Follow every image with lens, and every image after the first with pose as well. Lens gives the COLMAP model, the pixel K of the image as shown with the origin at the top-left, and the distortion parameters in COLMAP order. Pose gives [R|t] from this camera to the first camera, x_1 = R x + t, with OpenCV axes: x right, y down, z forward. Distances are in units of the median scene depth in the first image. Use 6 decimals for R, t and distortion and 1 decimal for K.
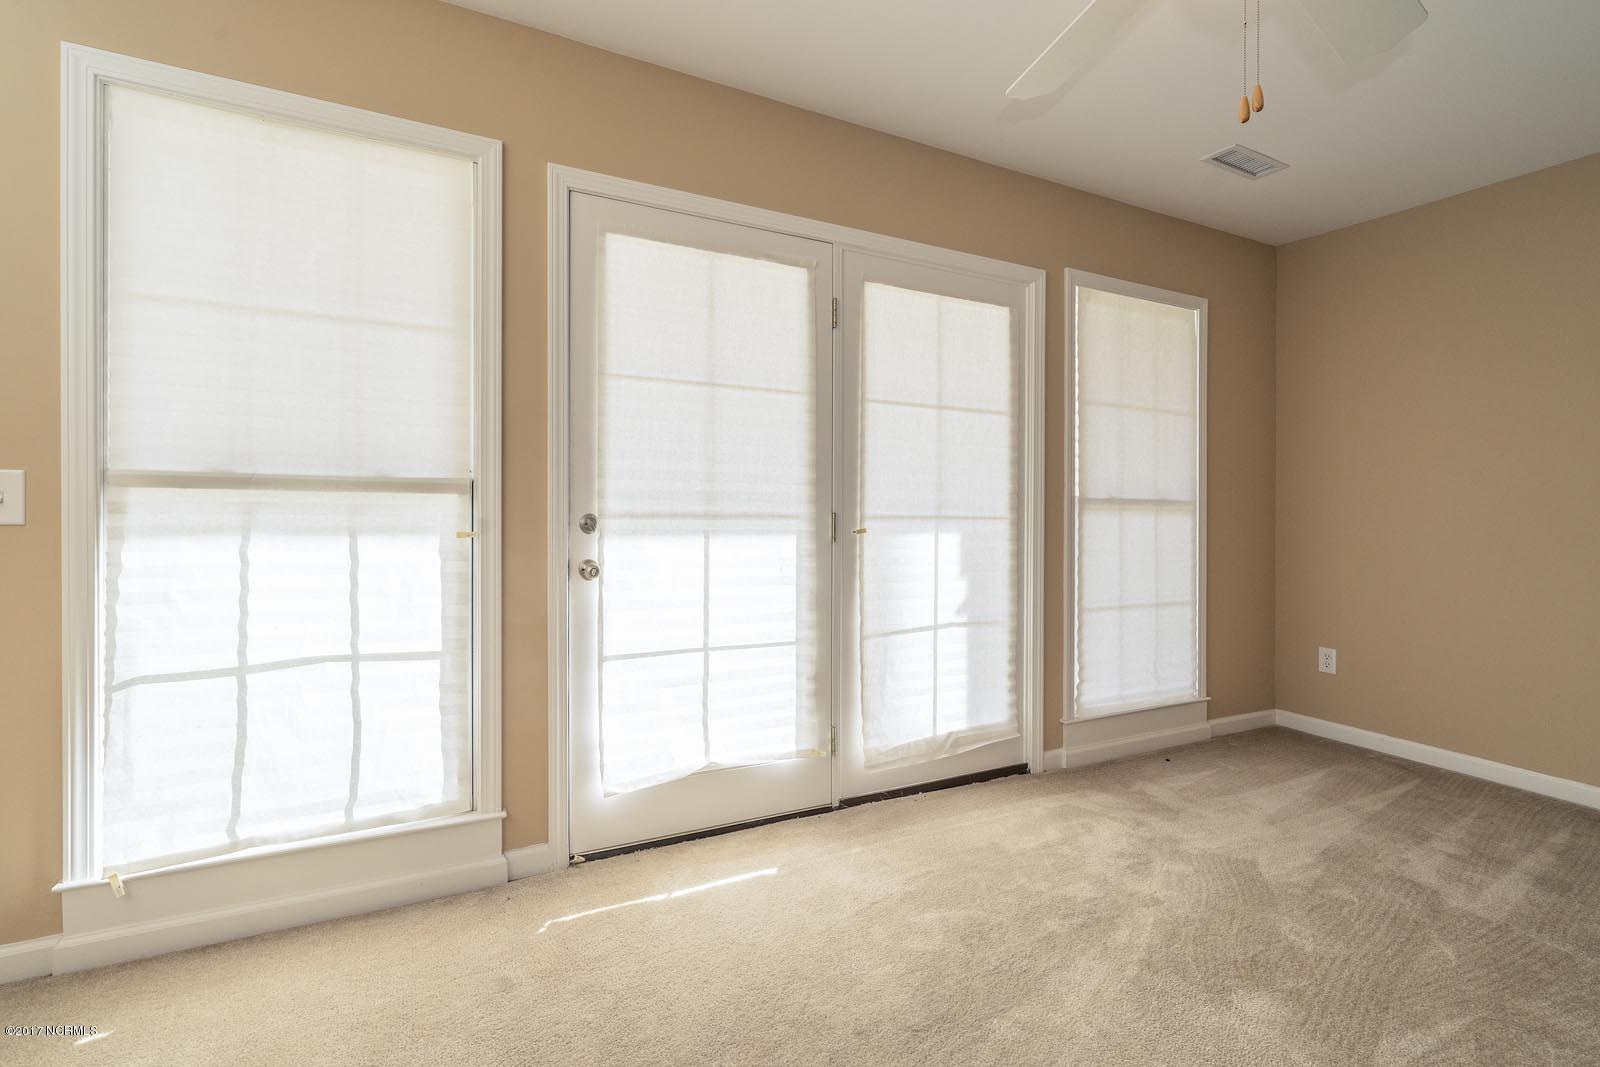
lens RADIAL K [[717.9, 0, 798.2], [0, 717.9, 519.8], [0, 0, 1]] dist [0.003160, -0.000606]
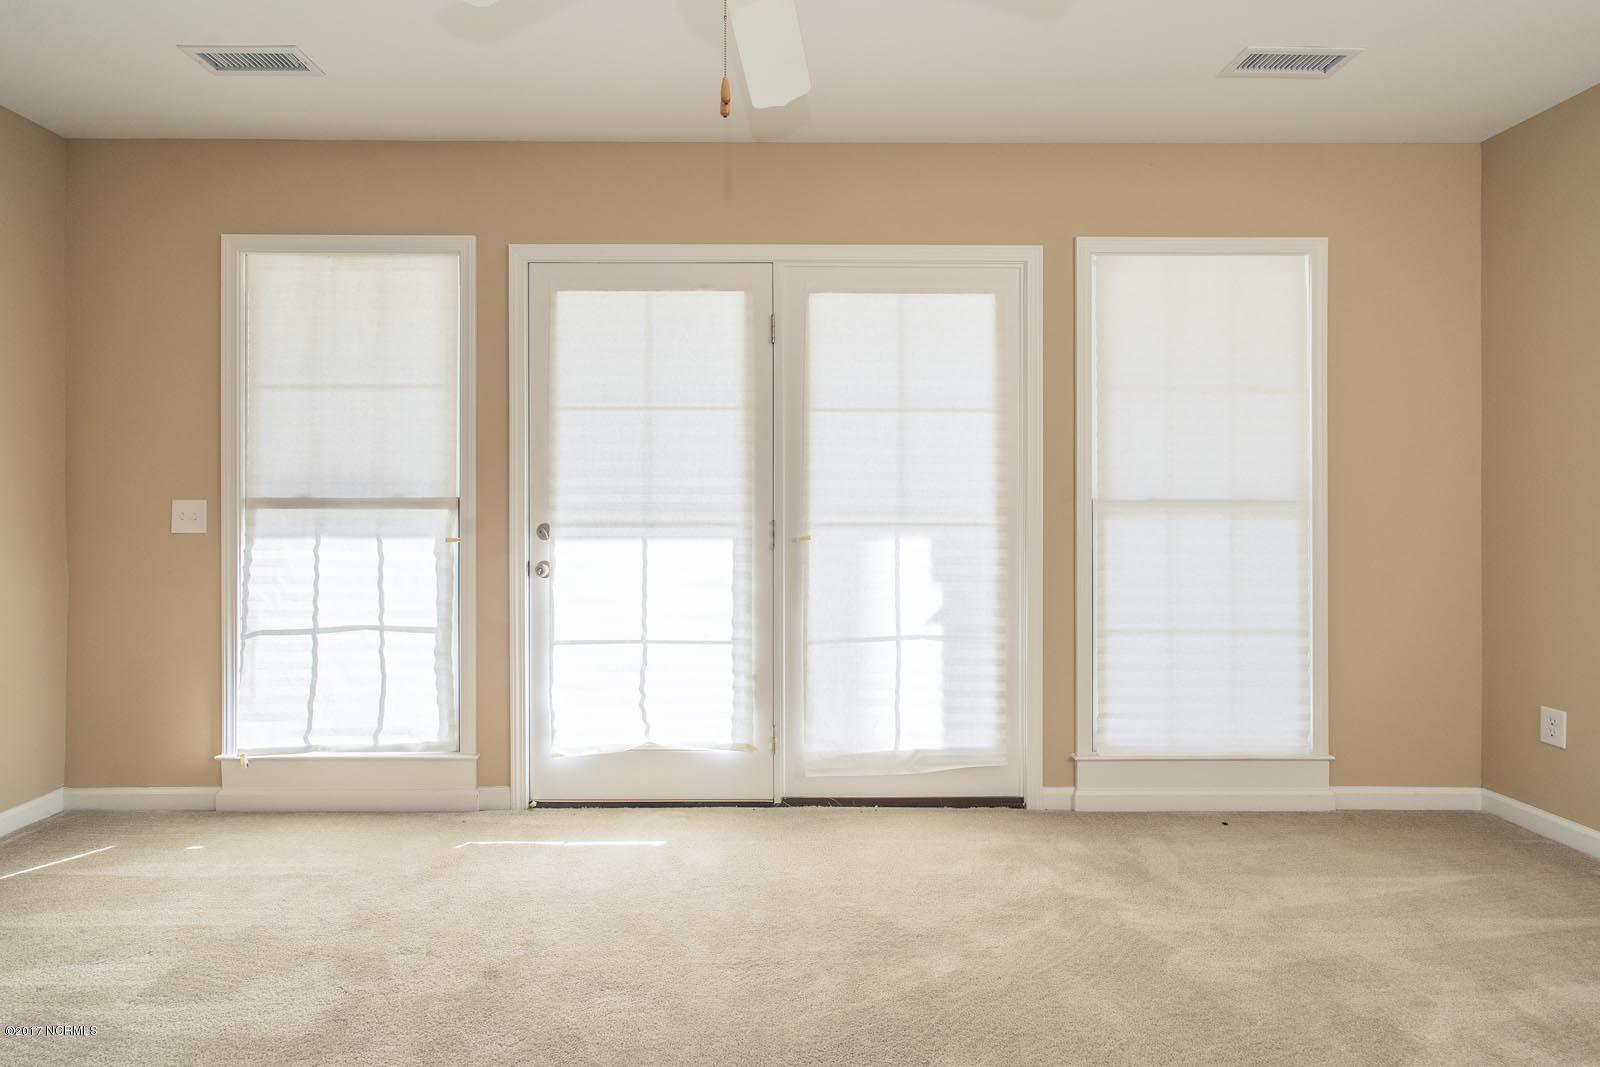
lens RADIAL K [[717.9, 0, 765.8], [0, 717.9, 519.3], [0, 0, 1]] dist [0.003160, -0.000606]
pose [[0.897297, -0.007100, -0.441370, 0.546128], [0.004438, 0.999965, -0.007063, -0.004414], [0.441405, 0.004378, 0.897297, 0.064071]]
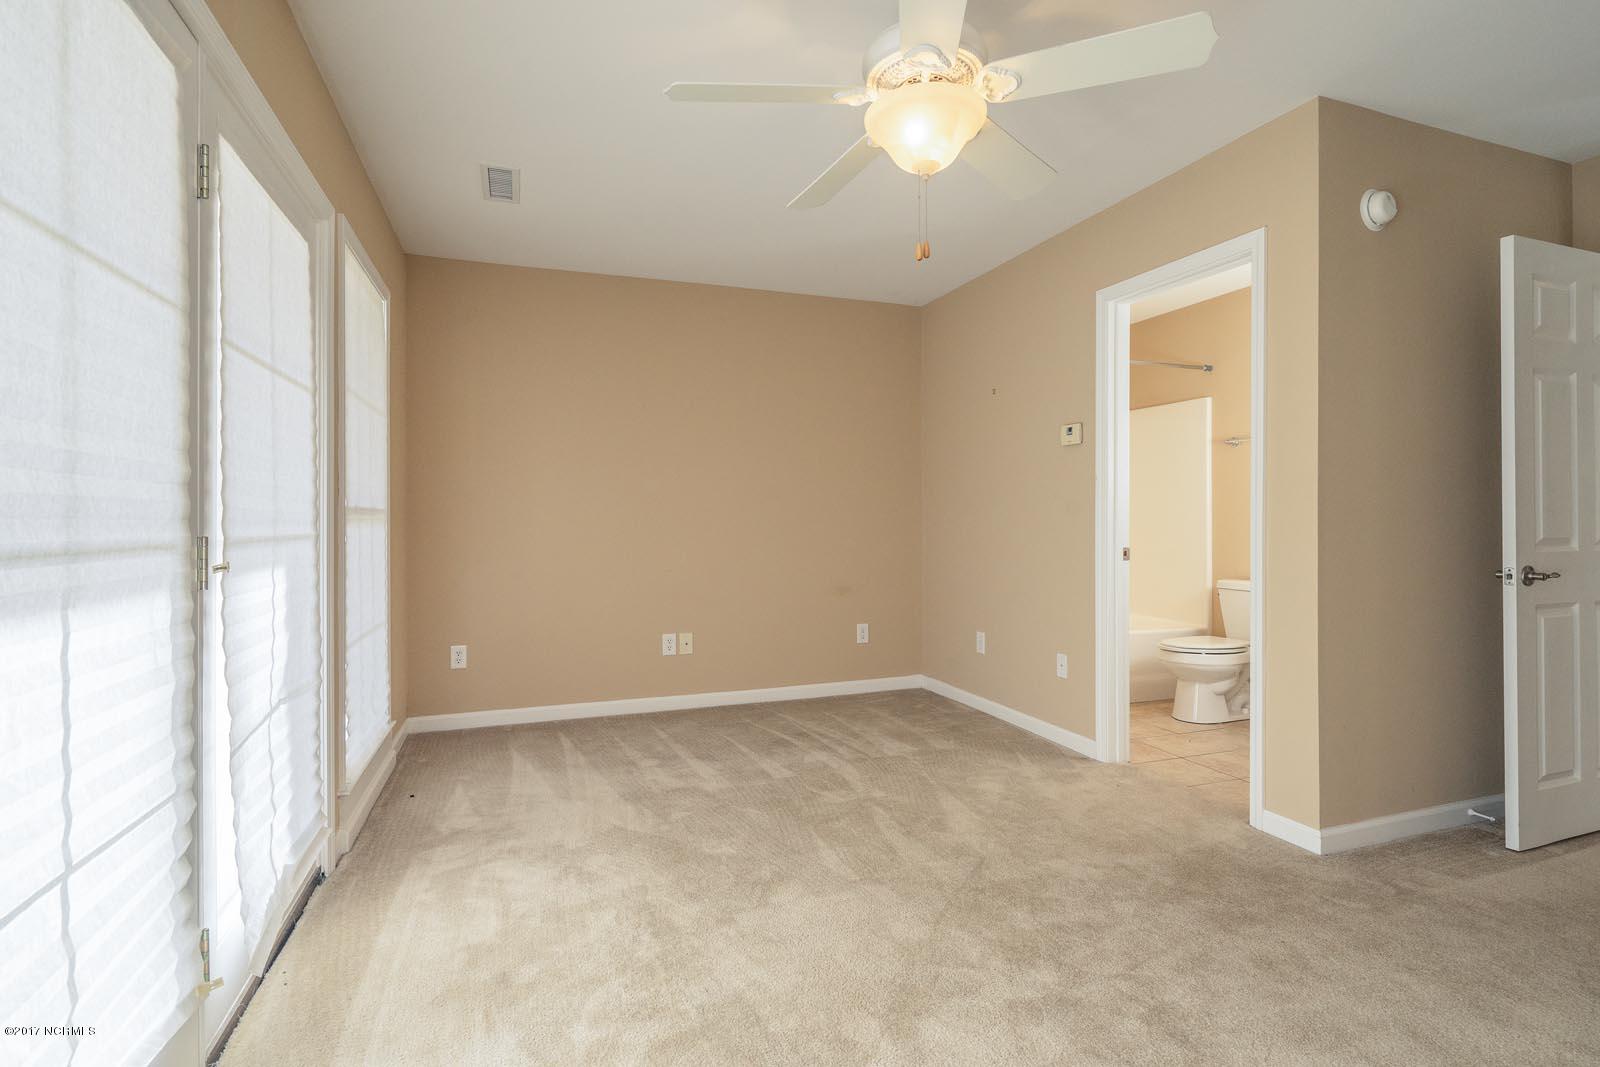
lens RADIAL K [[762.8, 0, 793.0], [0, 762.8, 516.1], [0, 0, 1]] dist [0.004161, 0.000135]
pose [[0.126801, -0.008764, 0.991889, -0.510418], [0.015888, 0.999851, 0.006803, -0.024535], [-0.991801, 0.014896, 0.126922, 0.528108]]
